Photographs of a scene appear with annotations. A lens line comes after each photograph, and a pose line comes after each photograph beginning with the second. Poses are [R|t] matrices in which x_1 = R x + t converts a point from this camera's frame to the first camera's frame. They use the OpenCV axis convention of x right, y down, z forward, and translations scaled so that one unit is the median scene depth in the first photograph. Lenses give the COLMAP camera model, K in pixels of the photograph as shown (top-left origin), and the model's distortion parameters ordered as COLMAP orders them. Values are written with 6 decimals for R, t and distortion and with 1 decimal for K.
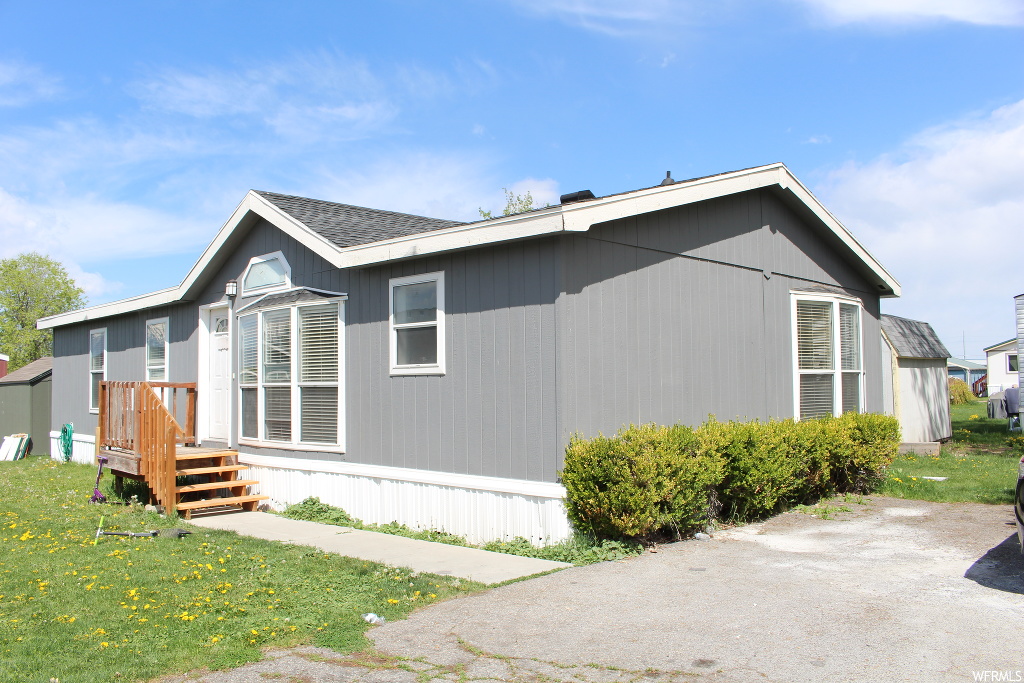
lens RADIAL K [[864.3, 0, 512.0], [0, 864.3, 341.5], [0, 0, 1]] dist [-0.092243, 0.004685]
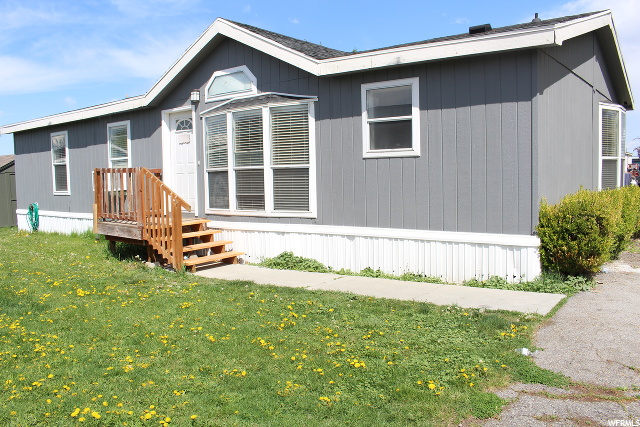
lens RADIAL K [[527.9, 0, 320.0], [0, 527.9, 213.5], [0, 0, 1]] dist [-0.104459, 0.002075]
pose [[0.989528, -0.020659, 0.142858, -0.290005], [0.003118, 0.992534, 0.121931, 0.022313], [-0.144310, -0.120209, 0.982204, 0.189109]]
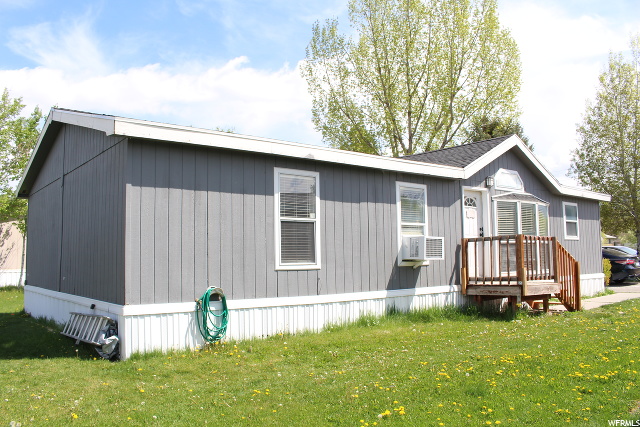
lens RADIAL K [[464.6, 0, 320.0], [0, 464.6, 213.5], [0, 0, 1]] dist [-0.139868, 0.000438]
pose [[0.193578, 0.087179, 0.977204, -1.381527], [-0.056466, 0.995383, -0.077615, 0.092698], [-0.979459, -0.040155, 0.197607, 1.291910]]
